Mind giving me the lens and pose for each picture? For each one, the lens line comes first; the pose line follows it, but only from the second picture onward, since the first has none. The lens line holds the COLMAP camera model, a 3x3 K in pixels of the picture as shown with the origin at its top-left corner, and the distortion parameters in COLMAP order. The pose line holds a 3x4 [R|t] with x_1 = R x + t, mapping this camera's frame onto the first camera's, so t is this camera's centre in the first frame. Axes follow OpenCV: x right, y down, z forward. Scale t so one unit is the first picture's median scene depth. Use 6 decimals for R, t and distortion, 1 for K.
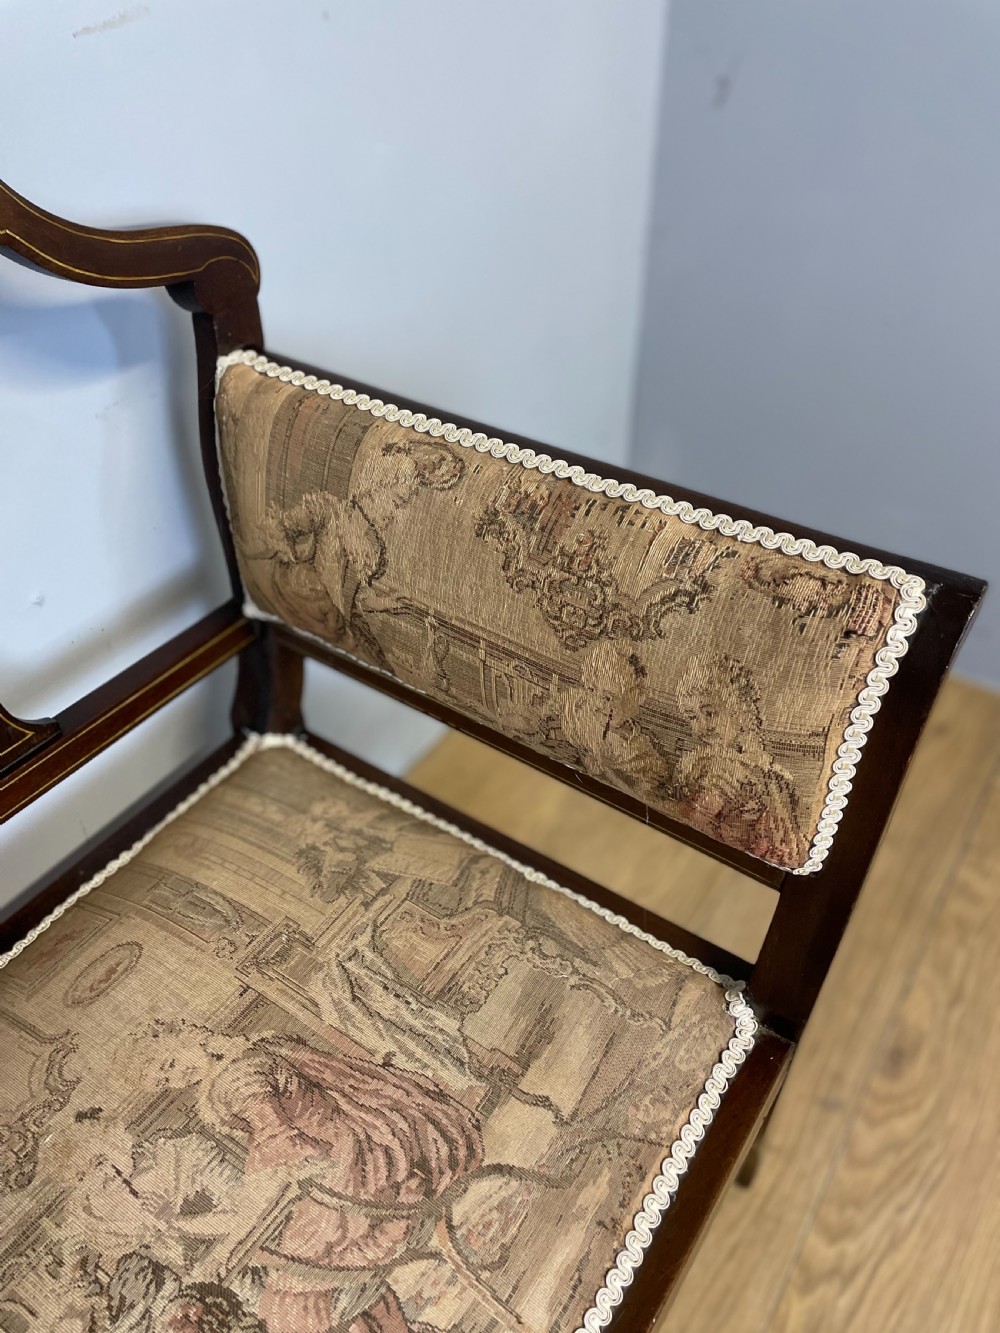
lens RADIAL K [[1006.8, 0, 486.9], [0, 1006.8, 654.5], [0, 0, 1]] dist [0.082449, -0.108014]
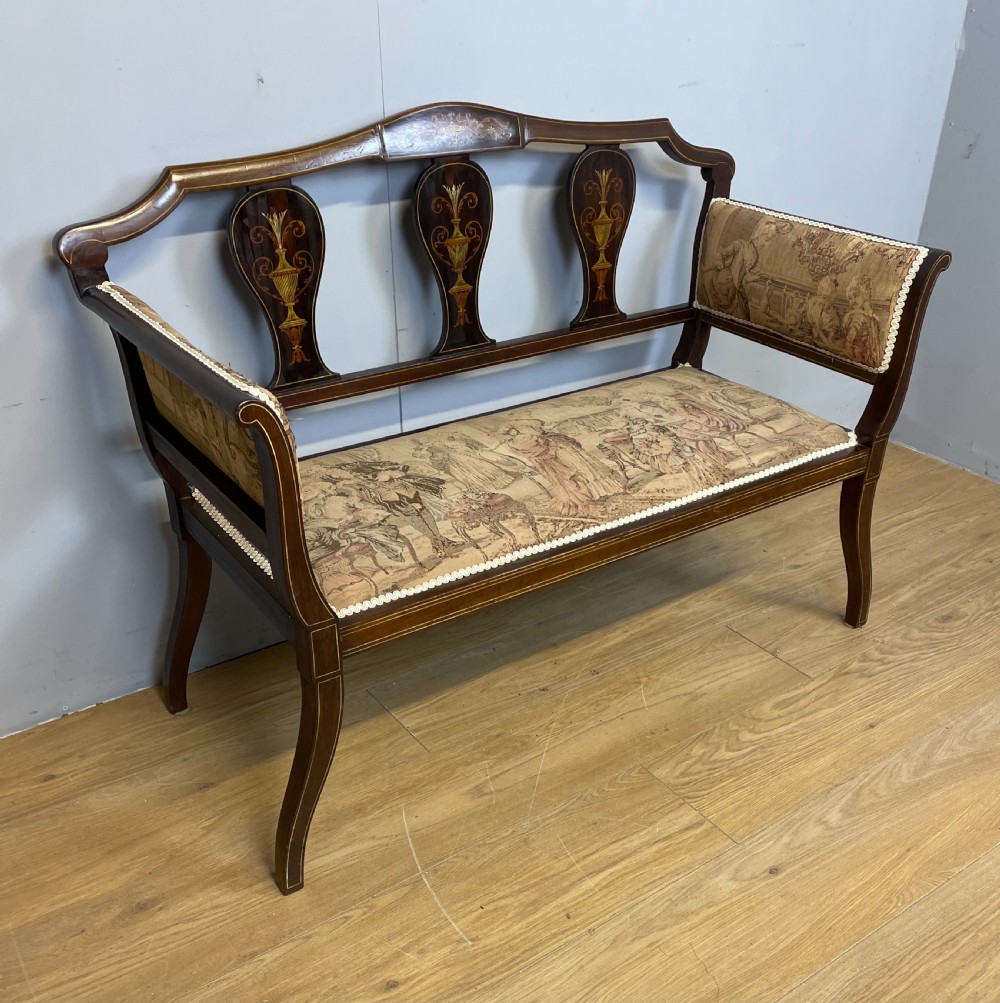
lens RADIAL K [[1031.8, 0, 511.2], [0, 1031.8, 627.0], [0, 0, 1]] dist [0.049415, 0.000000]
pose [[0.935125, 0.209909, -0.285445, 0.338626], [-0.243488, 0.965965, -0.087326, 1.480538], [0.257399, 0.151163, 0.954408, -2.031532]]
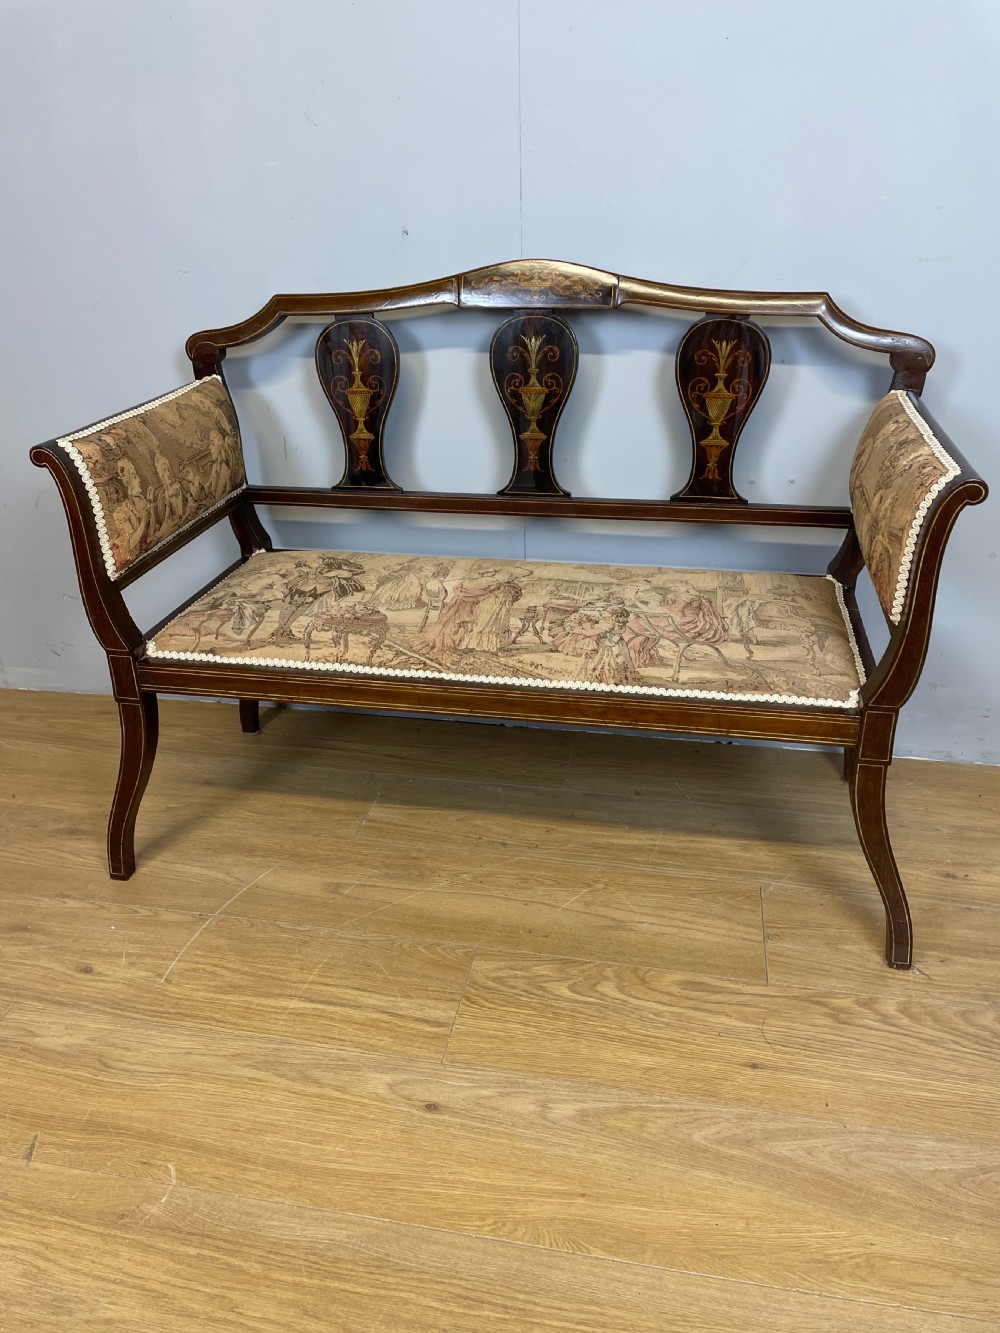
lens RADIAL K [[1006.8, 0, 494.9], [0, 1006.8, 663.9], [0, 0, 1]] dist [0.082449, -0.108014]
pose [[0.386868, 0.421310, -0.820263, 1.825452], [-0.579071, 0.803260, 0.139464, 0.505356], [0.717642, 0.421036, 0.554724, -0.797331]]
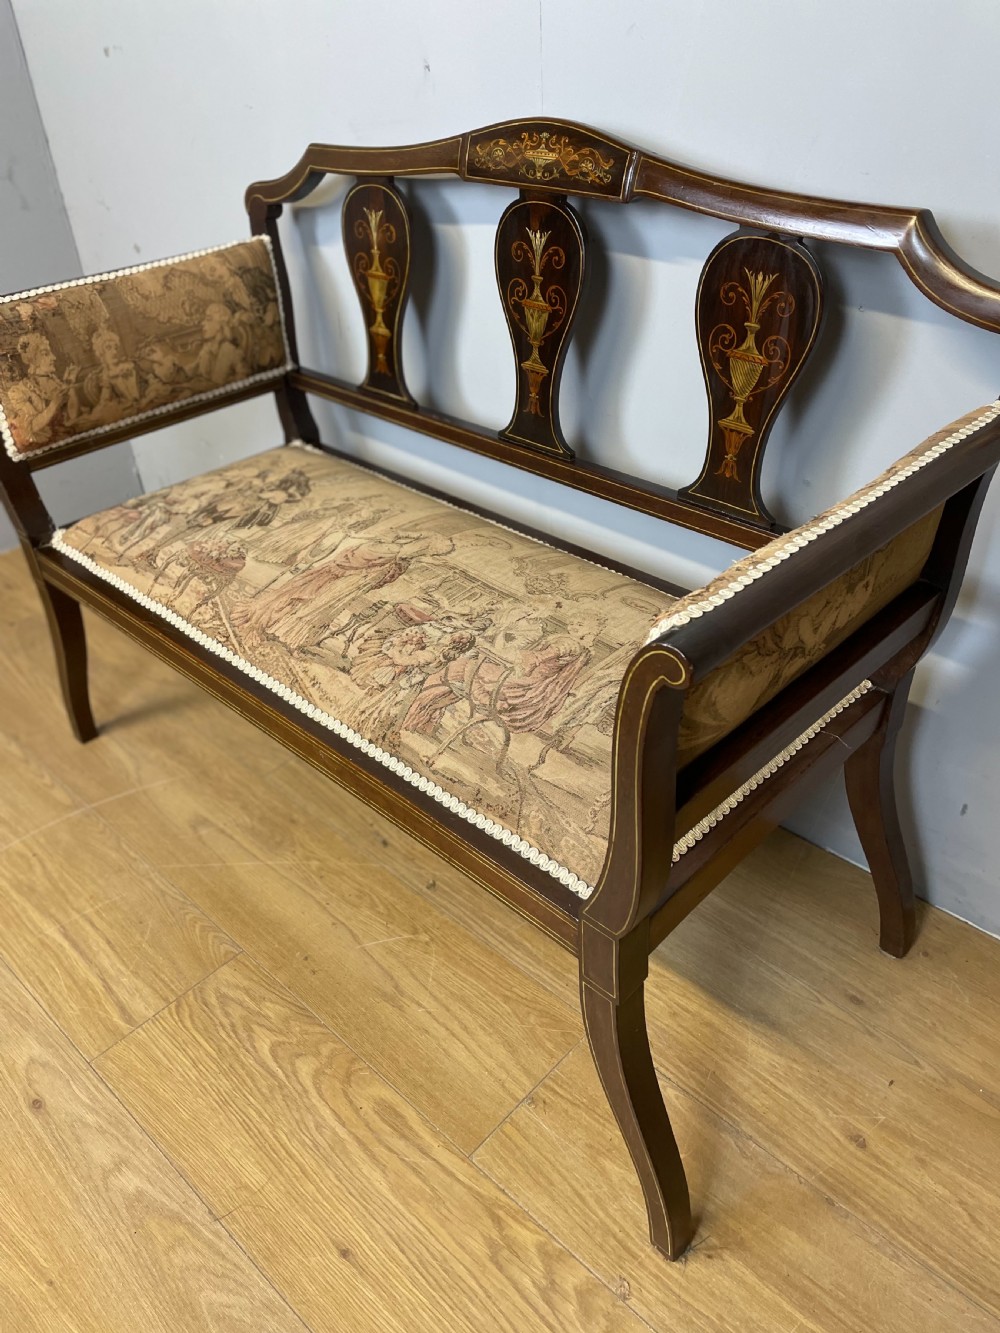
lens RADIAL K [[1006.8, 0, 500.8], [0, 1006.8, 663.1], [0, 0, 1]] dist [0.082449, -0.108014]
pose [[-0.168508, 0.574023, -0.801313, 1.322427], [-0.604282, 0.582099, 0.544062, -0.517748], [0.778748, 0.575898, 0.248784, 0.460381]]
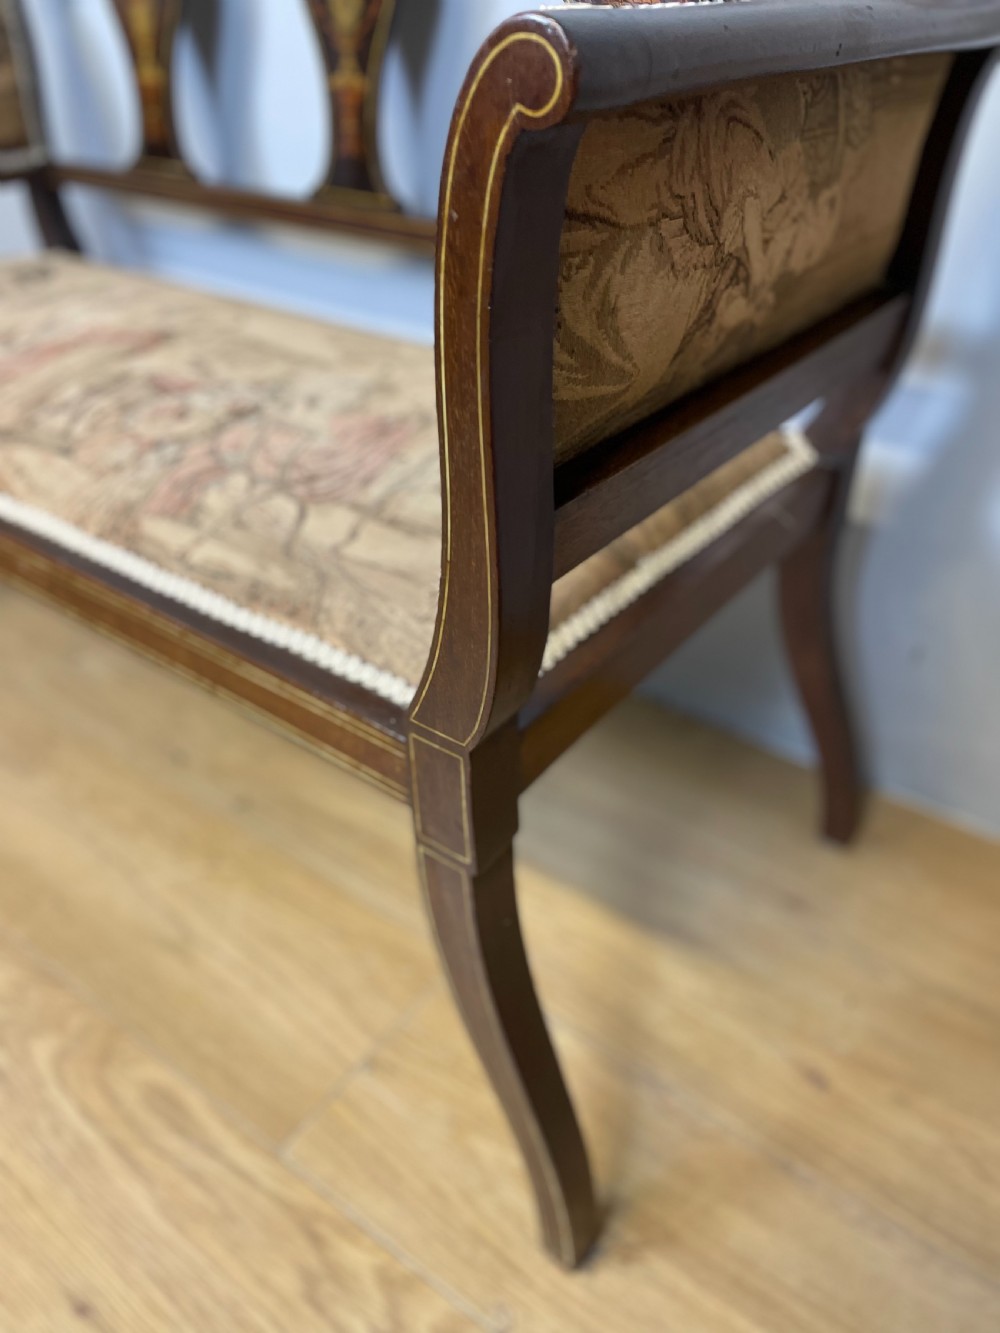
lens RADIAL K [[1006.8, 0, 500.5], [0, 1006.8, 667.3], [0, 0, 1]] dist [0.082449, -0.108014]
pose [[-0.052739, 0.573054, -0.817819, 1.034915], [-0.641970, 0.607850, 0.467326, -0.081761], [0.764914, 0.549662, 0.335826, 0.857213]]
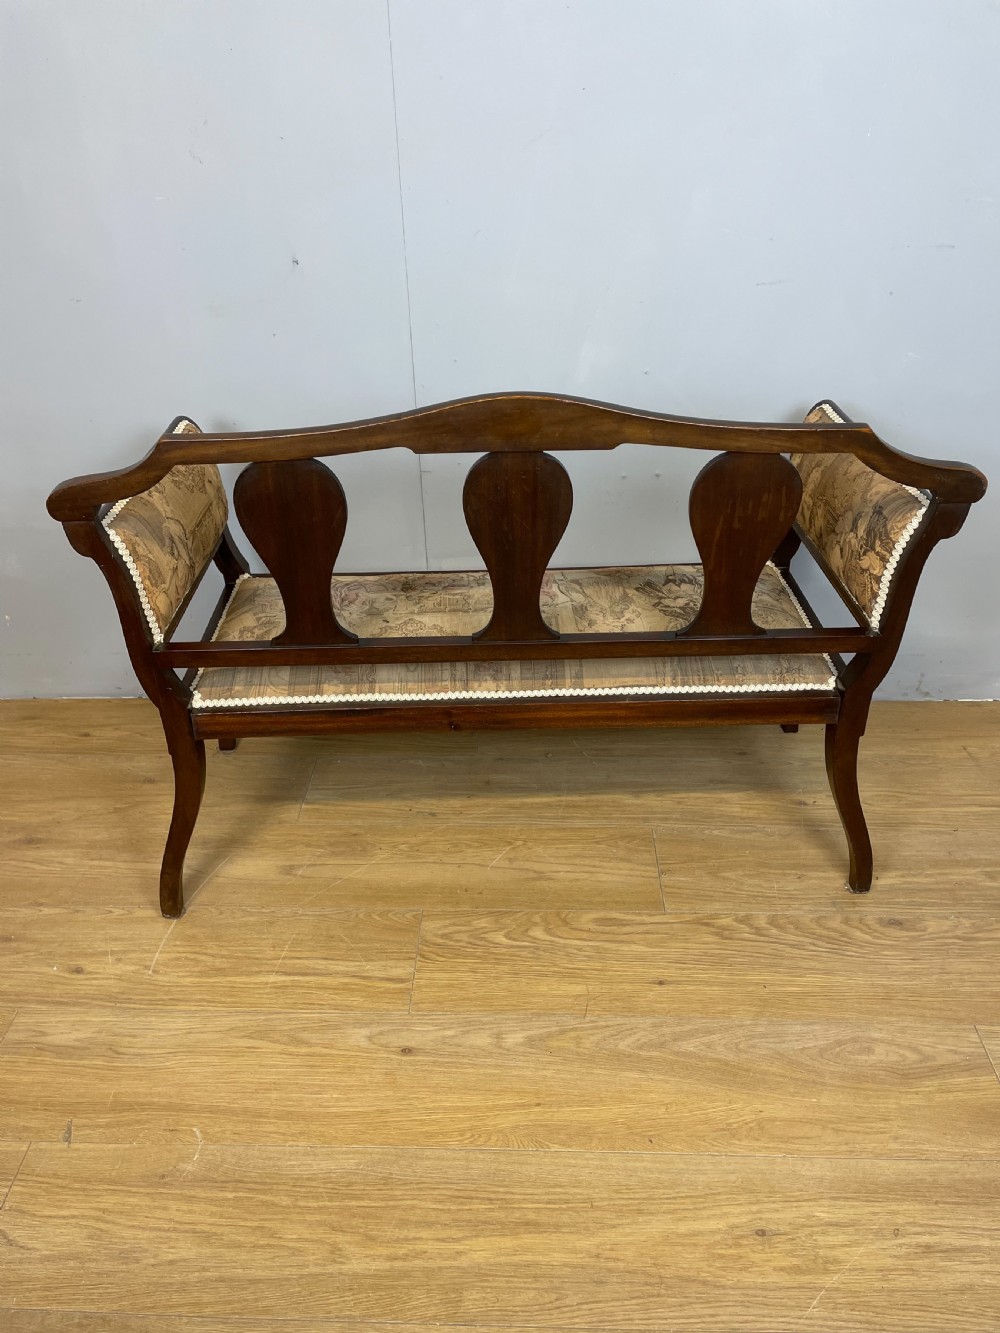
lens RADIAL K [[1006.8, 0, 507.3], [0, 1006.8, 642.4], [0, 0, 1]] dist [0.082449, -0.108014]
pose [[0.534245, 0.434479, -0.725128, 1.968178], [-0.543136, 0.833741, 0.099397, 0.369879], [0.647755, 0.340741, 0.681403, -1.275492]]
